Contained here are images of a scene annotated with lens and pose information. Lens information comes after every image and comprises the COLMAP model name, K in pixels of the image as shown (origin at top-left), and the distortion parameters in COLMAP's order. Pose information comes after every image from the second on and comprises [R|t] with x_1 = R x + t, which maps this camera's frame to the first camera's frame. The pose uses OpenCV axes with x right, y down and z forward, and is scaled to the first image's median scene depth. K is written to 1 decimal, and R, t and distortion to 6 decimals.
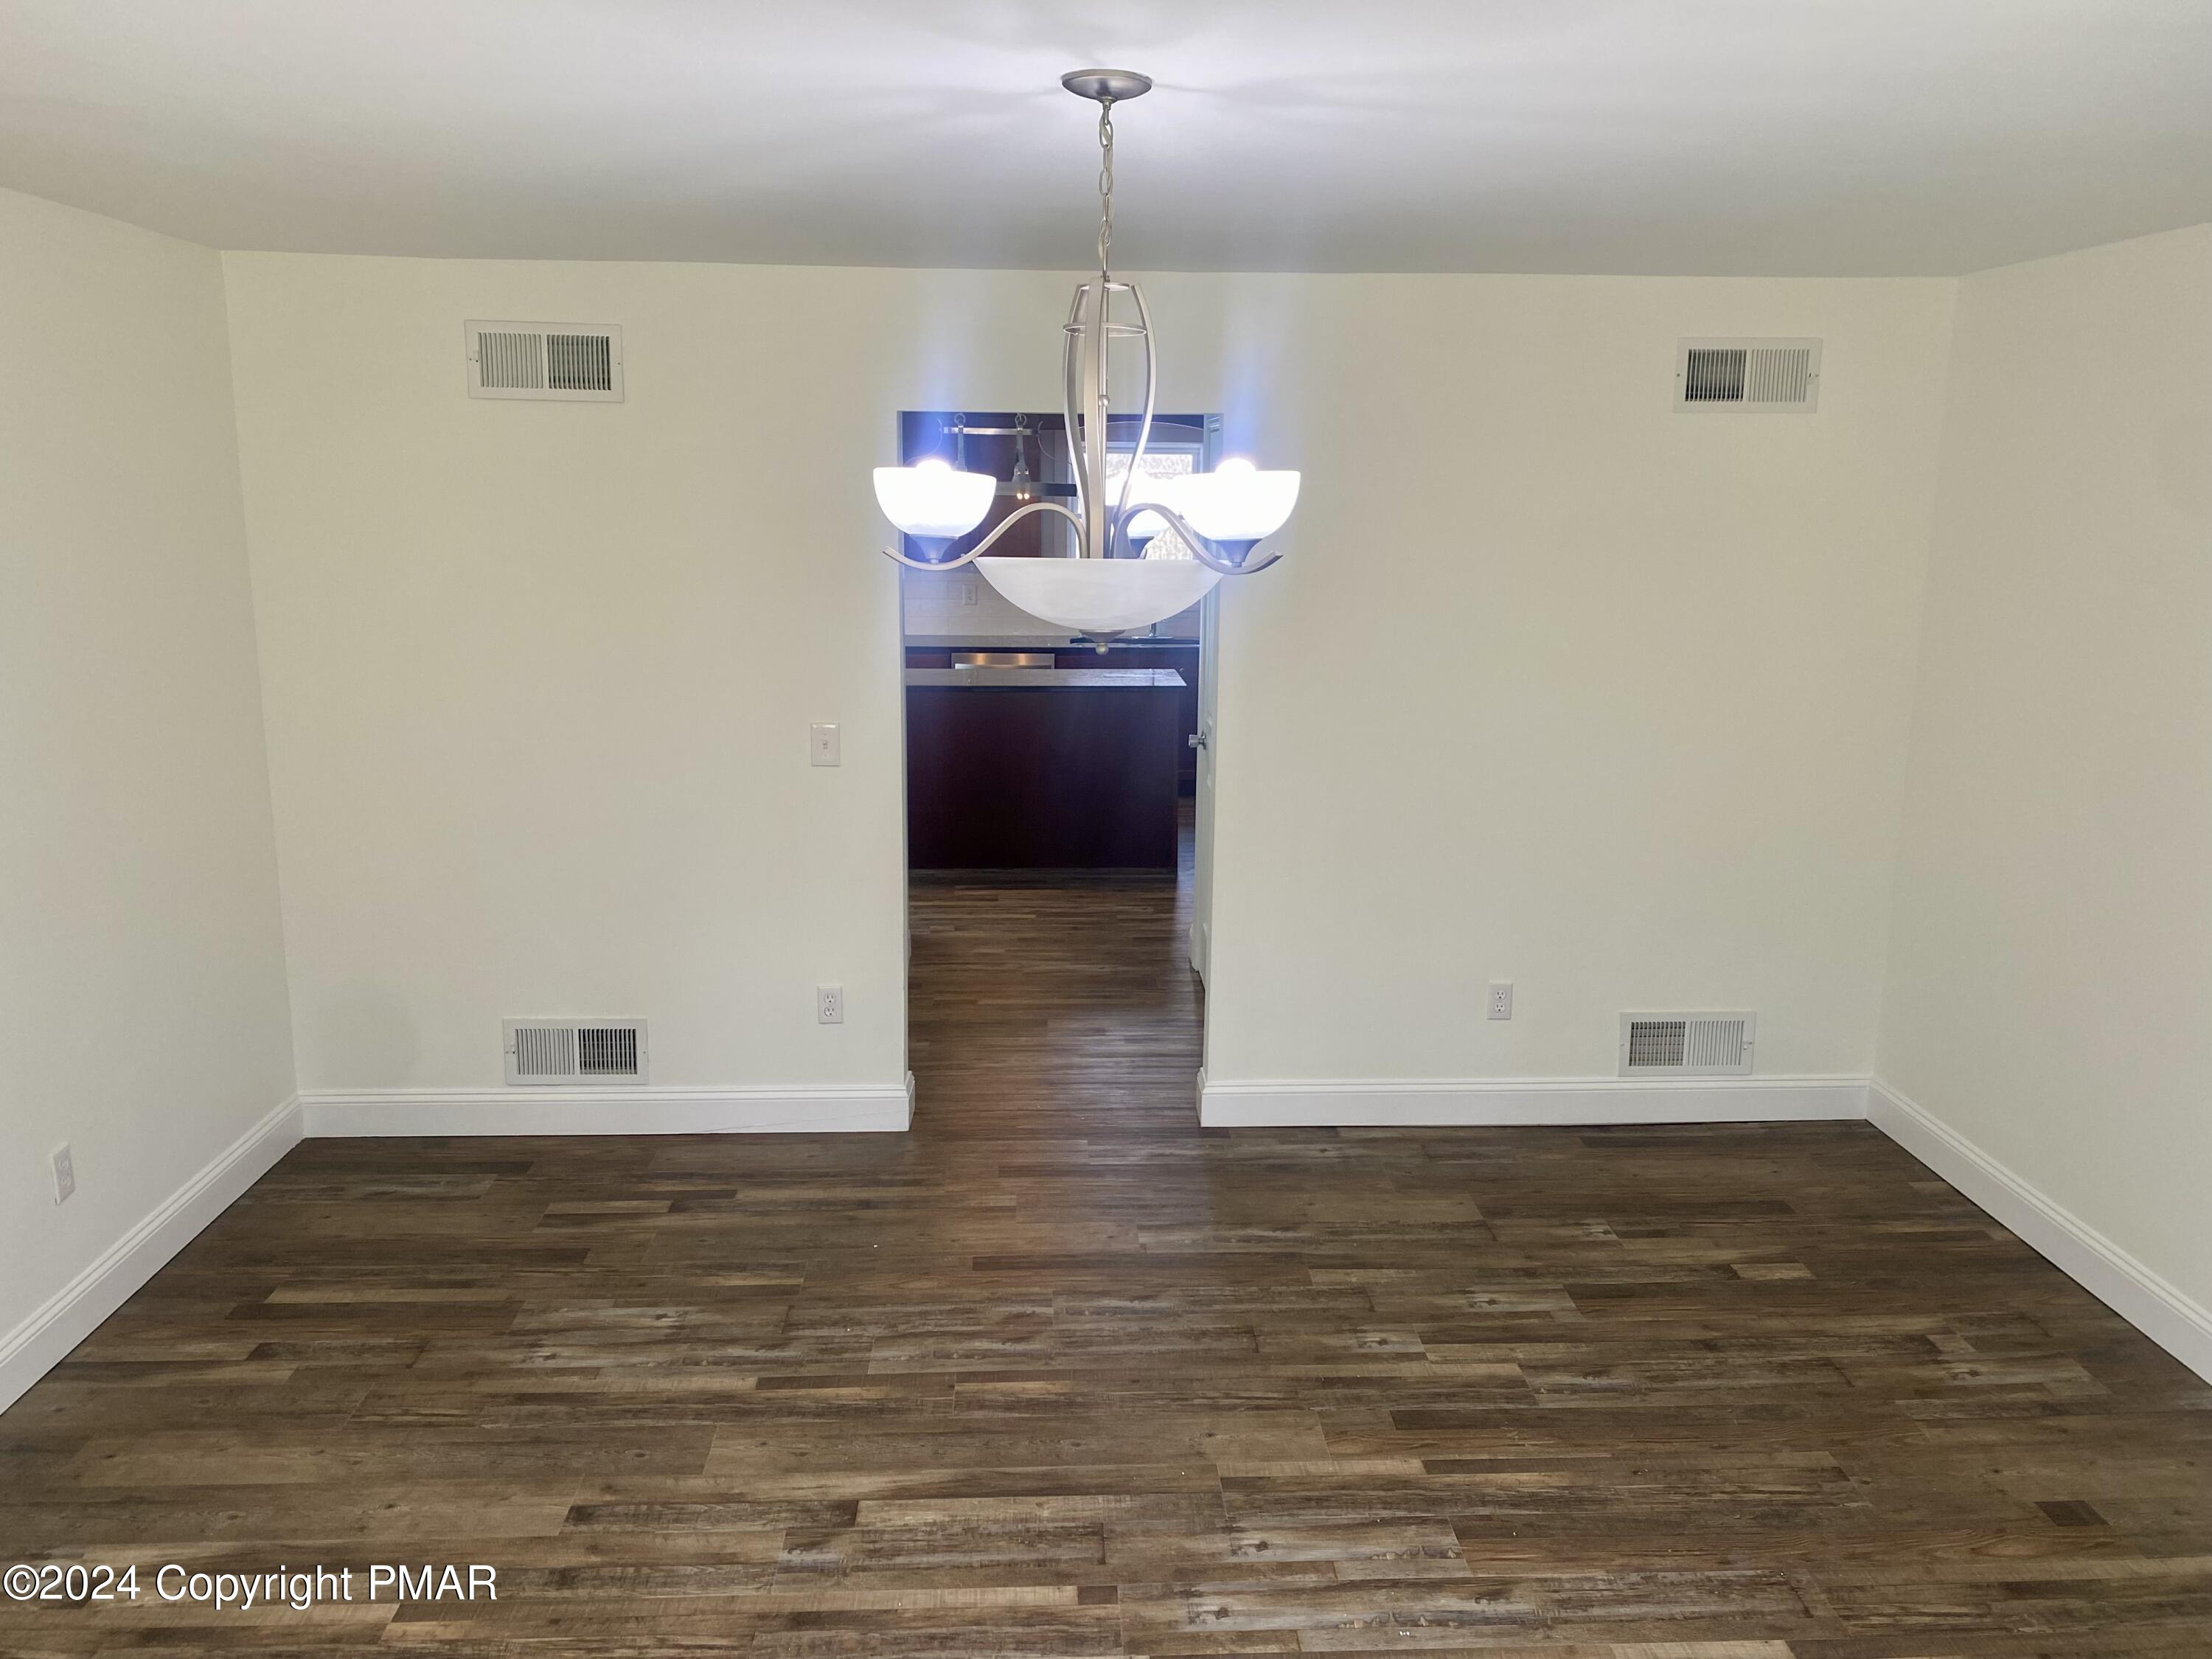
lens RADIAL K [[1670.7, 0, 1095.7], [0, 1670.7, 832.3], [0, 0, 1]] dist [0.054804, -0.058963]
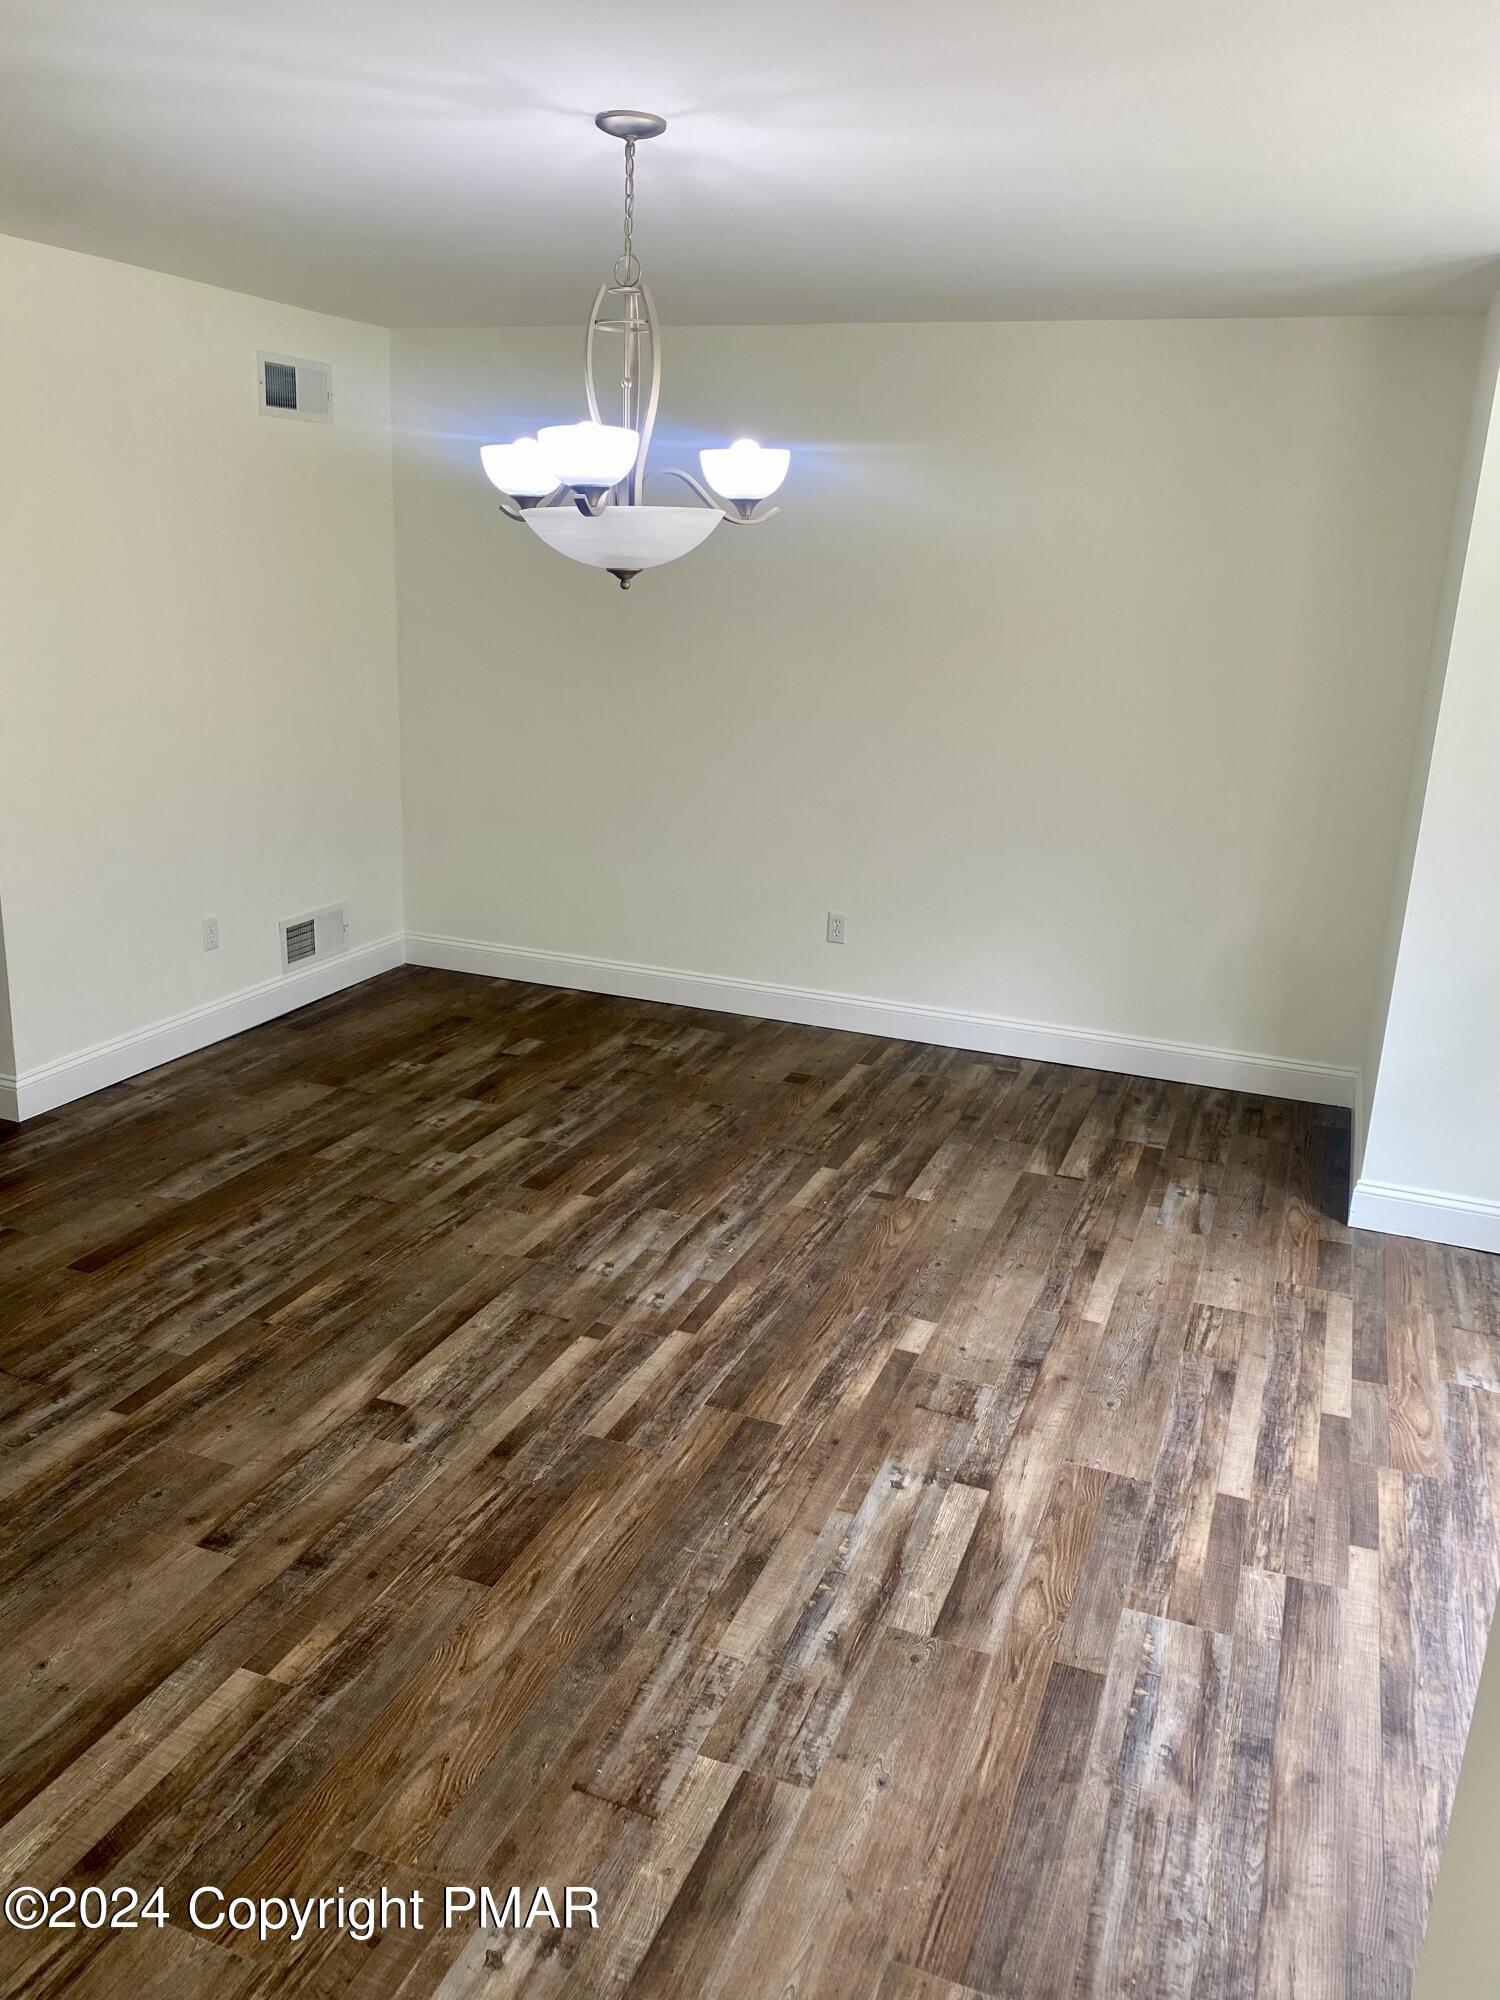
lens RADIAL K [[1510.5, 0, 755.2], [0, 1510.5, 989.2], [0, 0, 1]] dist [0.054804, -0.058963]
pose [[0.398296, -0.240843, 0.885074, -0.755680], [0.151849, 0.968912, 0.195322, -0.012720], [-0.904601, 0.056601, 0.422485, 0.308341]]
